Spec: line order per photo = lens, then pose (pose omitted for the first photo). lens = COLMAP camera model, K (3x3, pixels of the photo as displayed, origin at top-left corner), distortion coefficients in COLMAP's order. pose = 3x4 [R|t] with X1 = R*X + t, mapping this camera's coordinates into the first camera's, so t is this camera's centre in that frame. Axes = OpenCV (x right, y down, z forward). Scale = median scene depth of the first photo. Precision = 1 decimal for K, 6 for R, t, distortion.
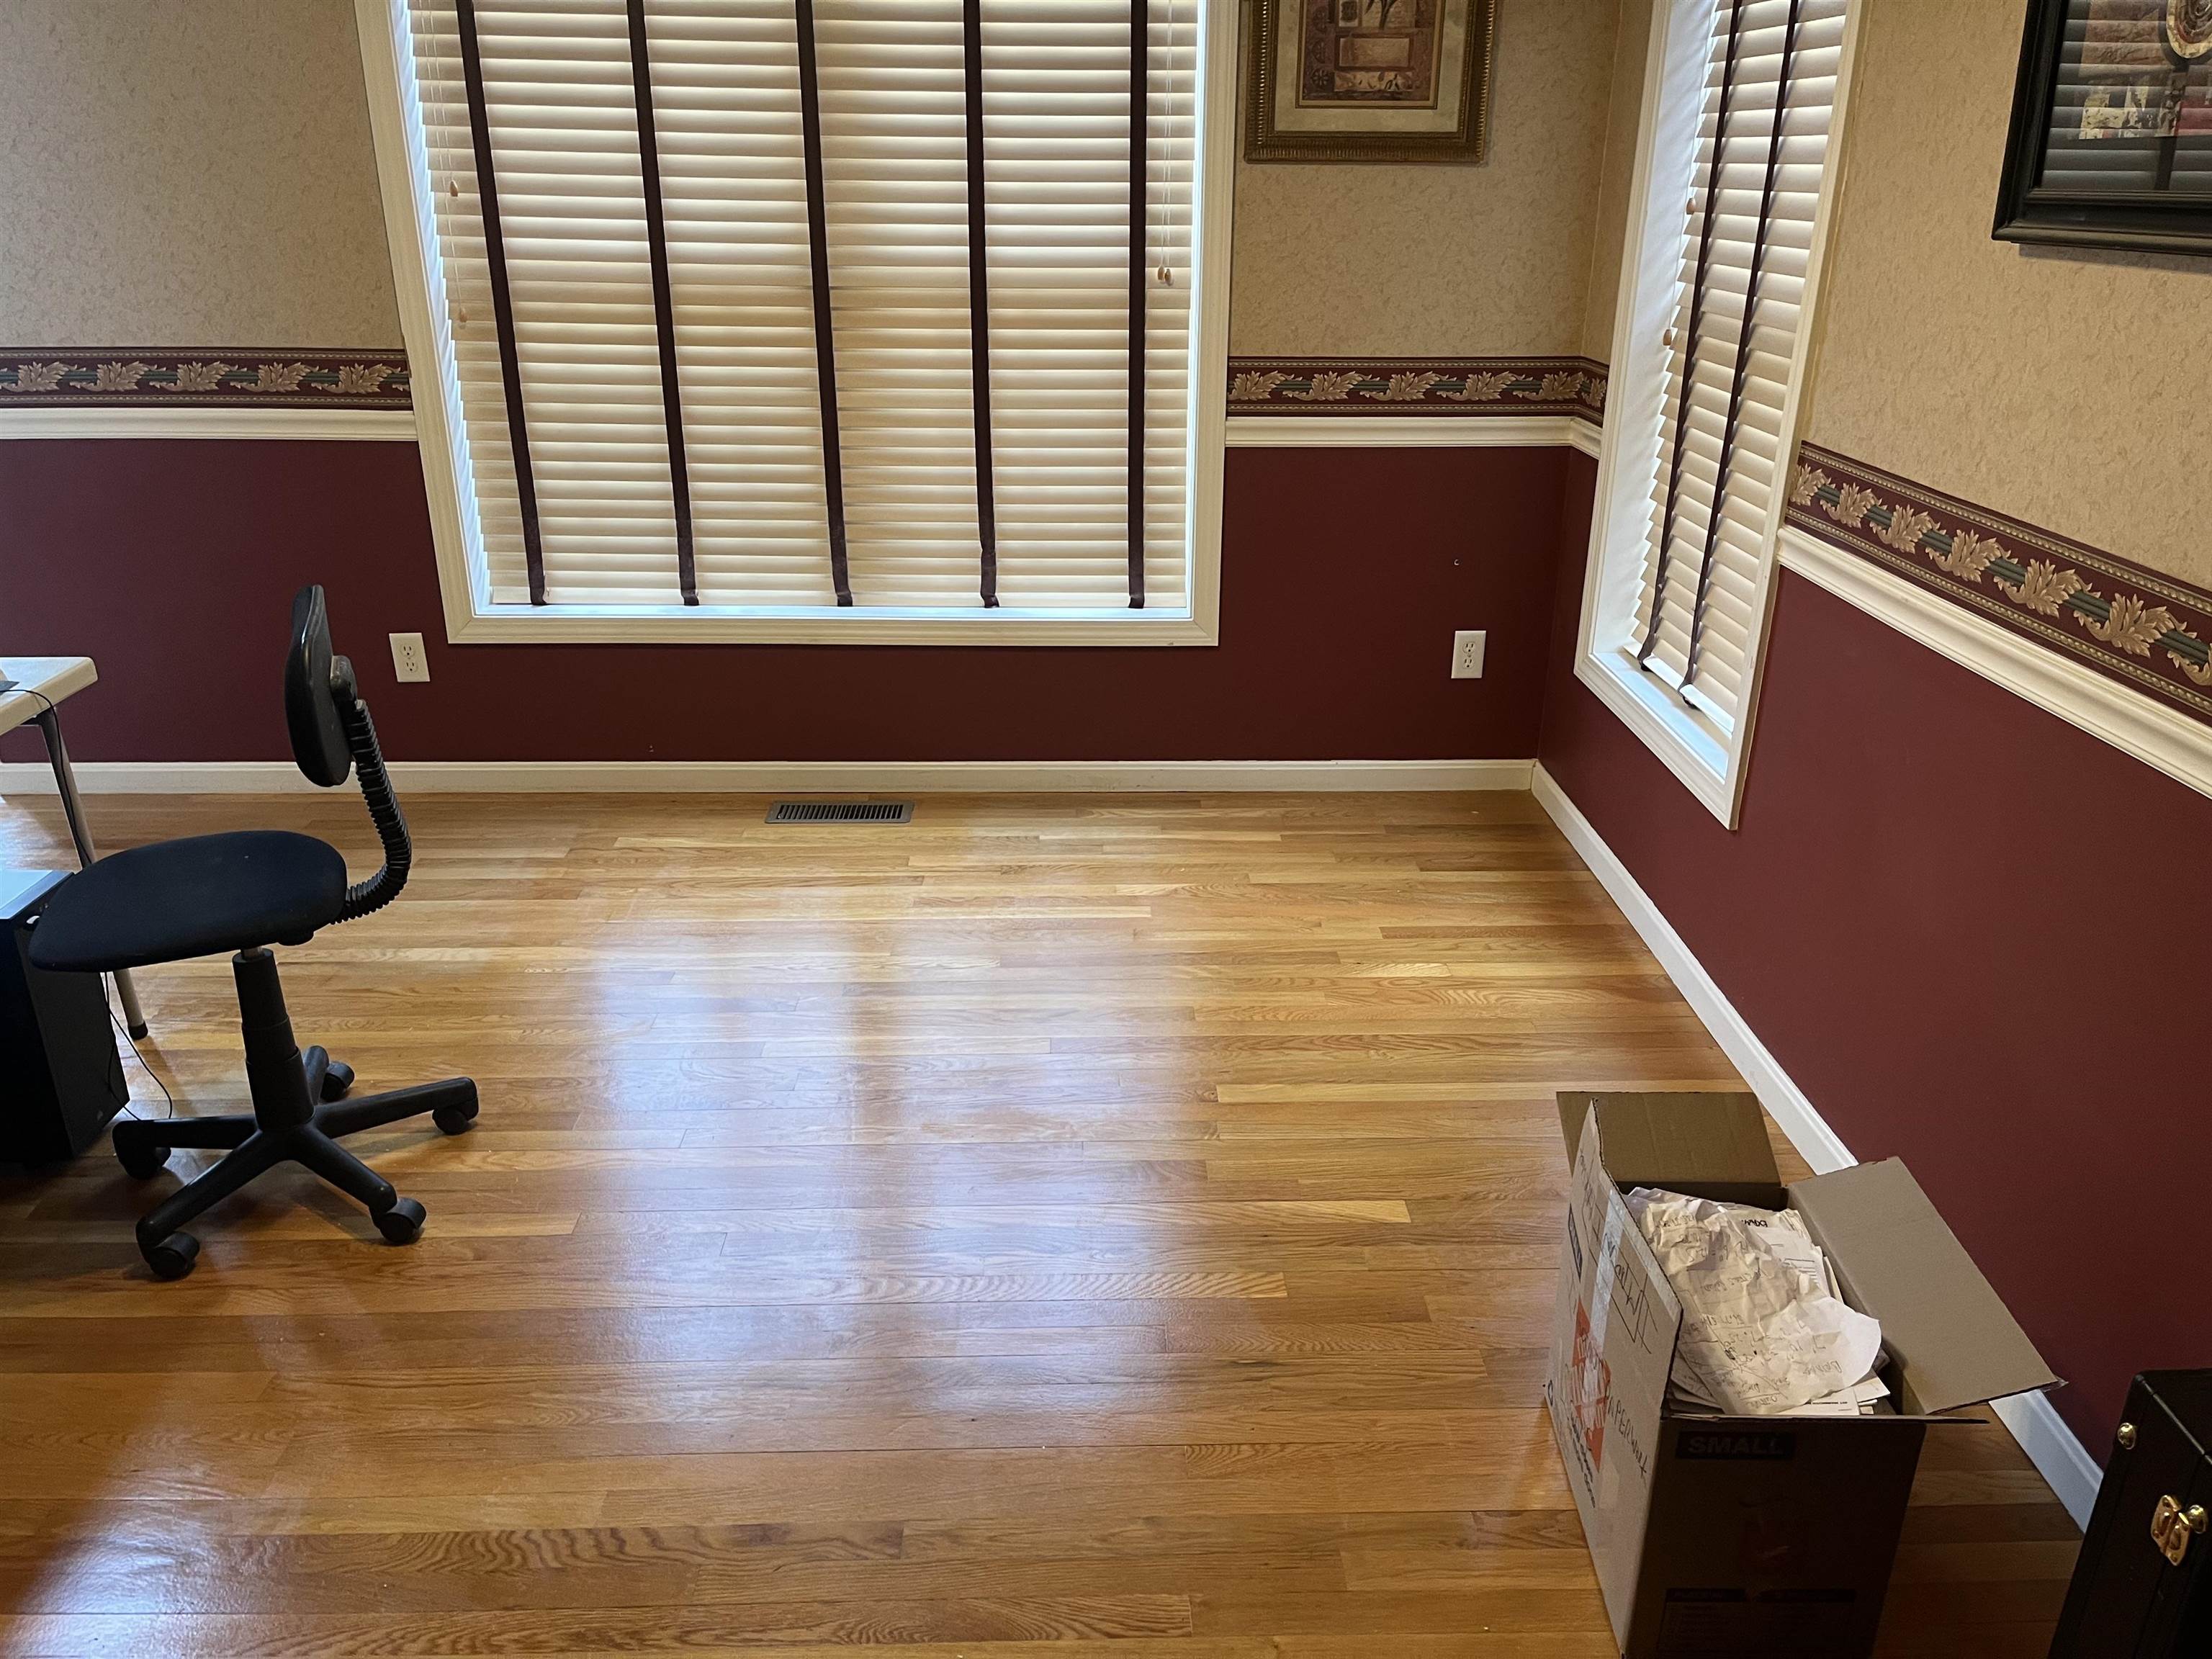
lens RADIAL K [[1679.4, 0, 1106.0], [0, 1679.4, 829.5], [0, 0, 1]] dist [0.061118, -0.103982]
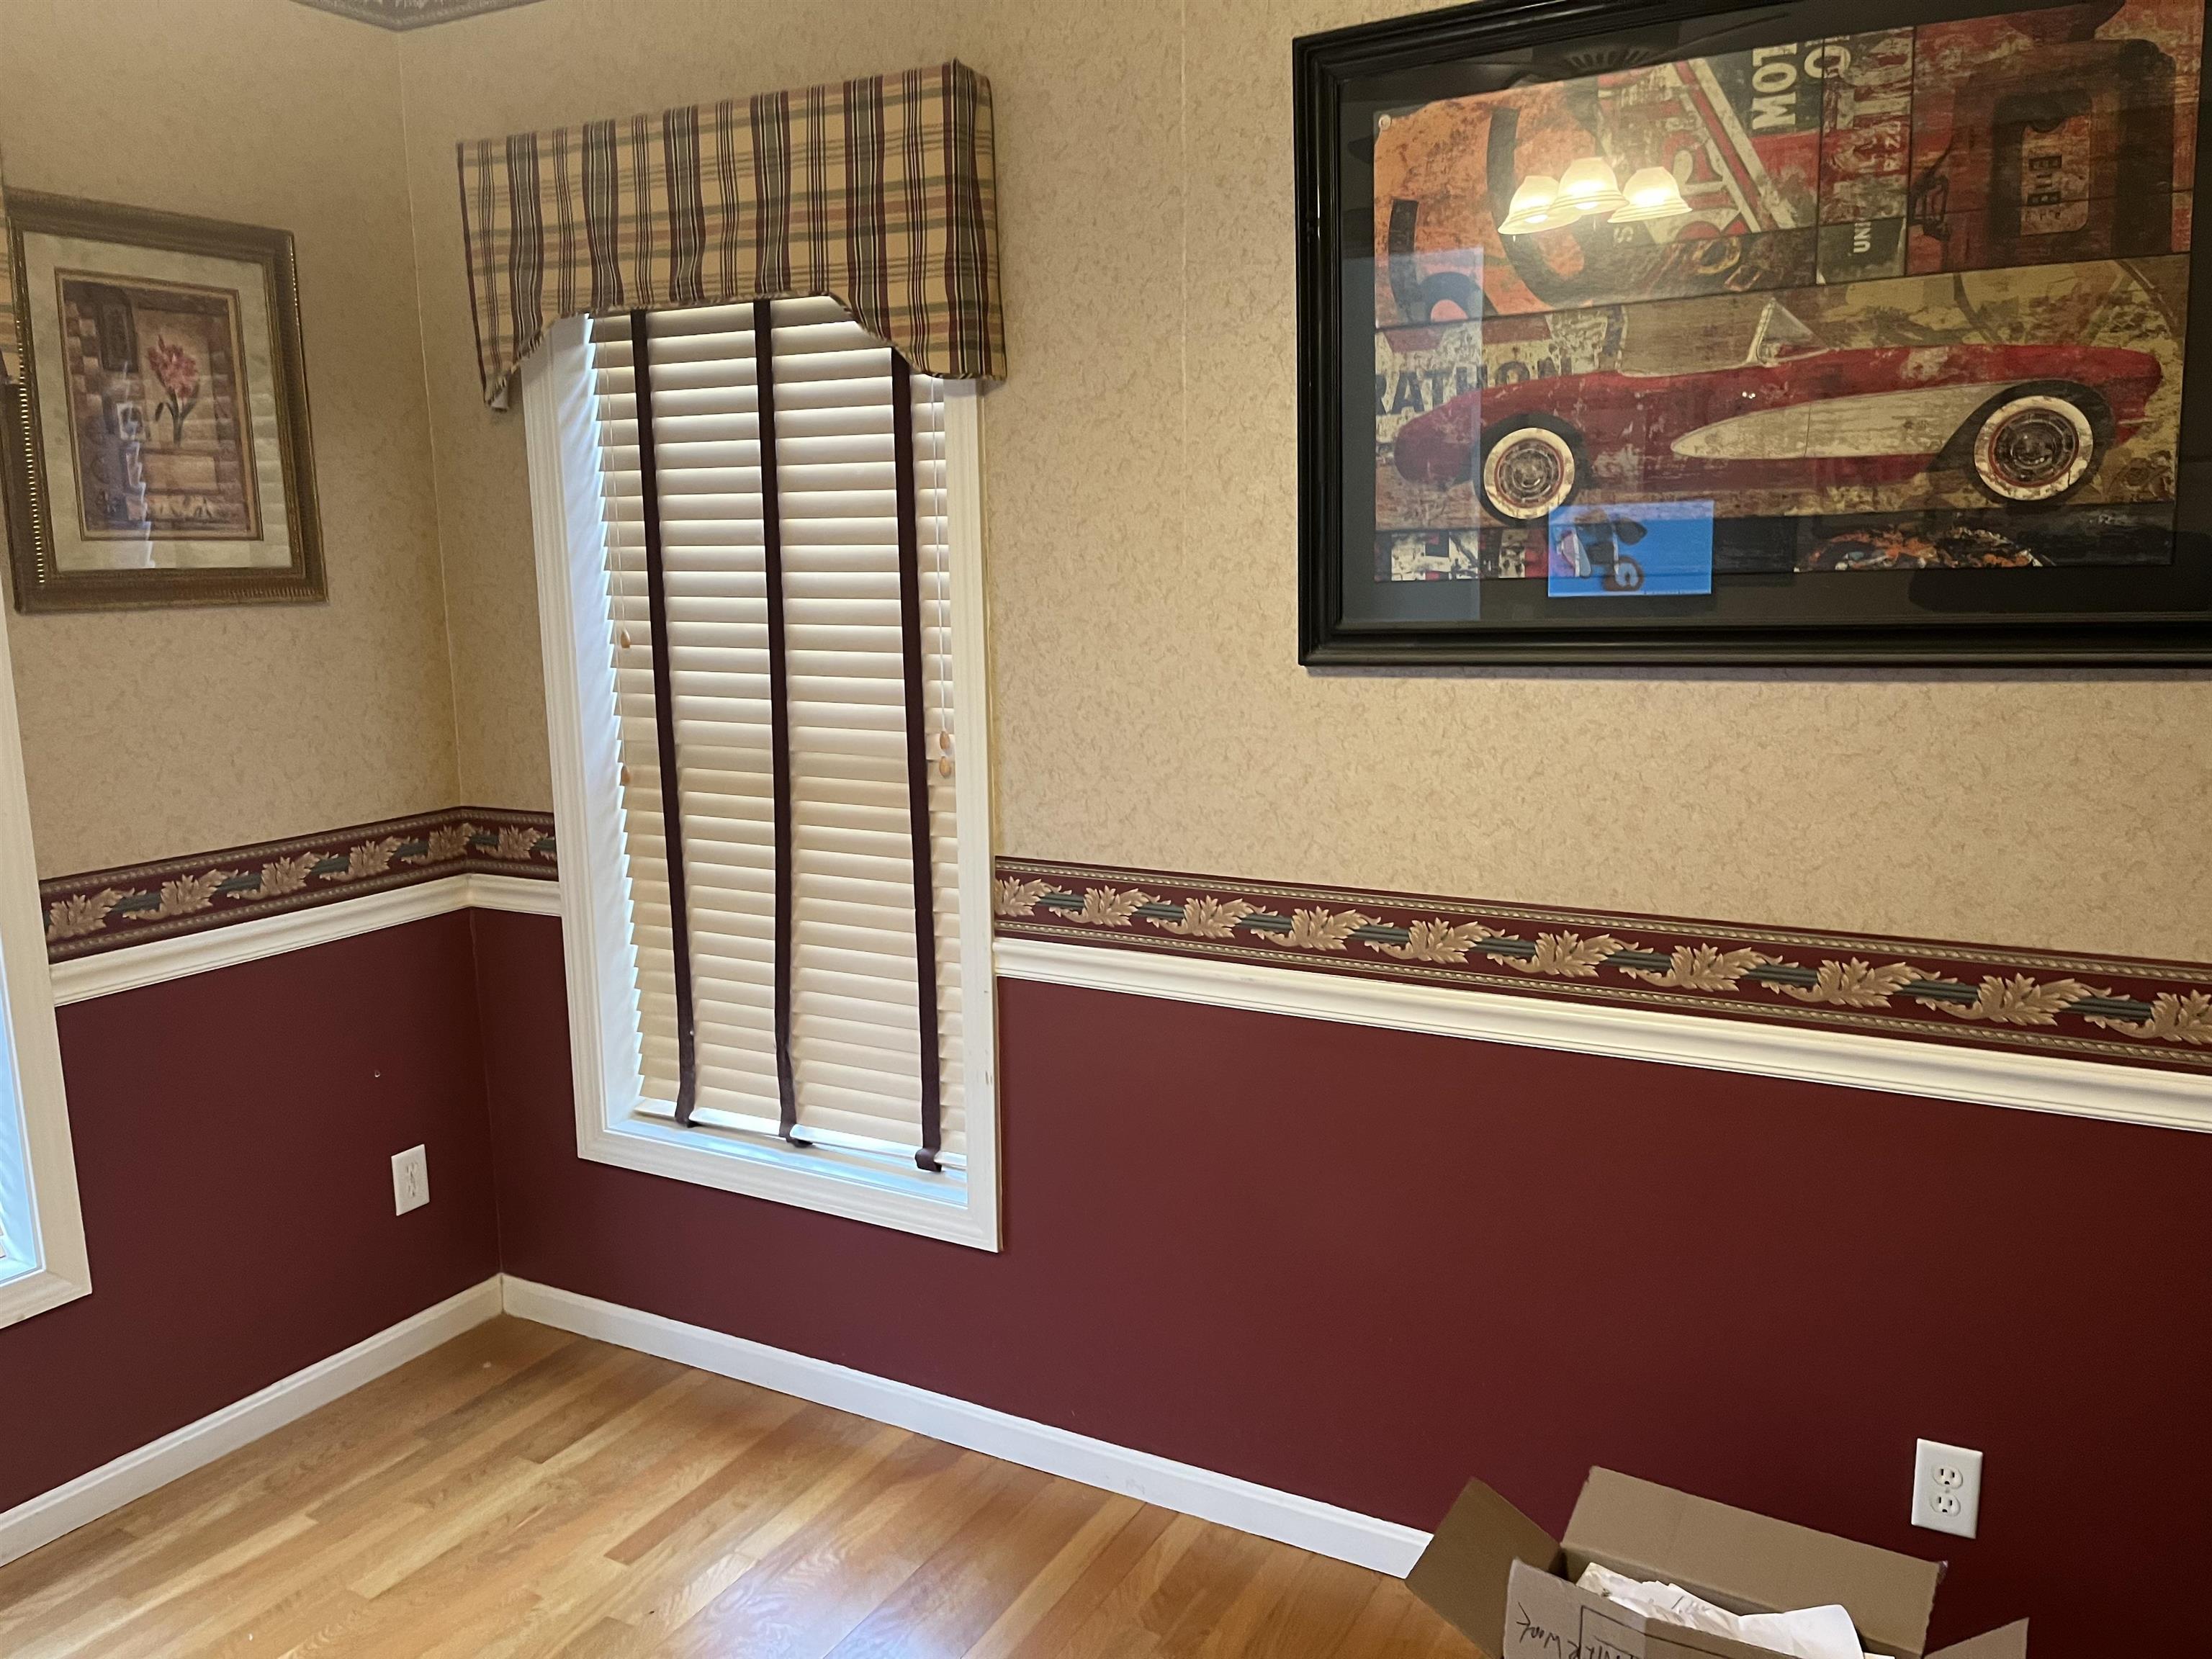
lens RADIAL K [[1679.4, 0, 1106.0], [0, 1679.4, 829.5], [0, 0, 1]] dist [0.061118, -0.103982]
pose [[0.490690, -0.159553, 0.856601, -0.307221], [0.334097, 0.942405, -0.015847, -0.151933], [-0.804737, 0.293964, 0.515735, 0.310390]]
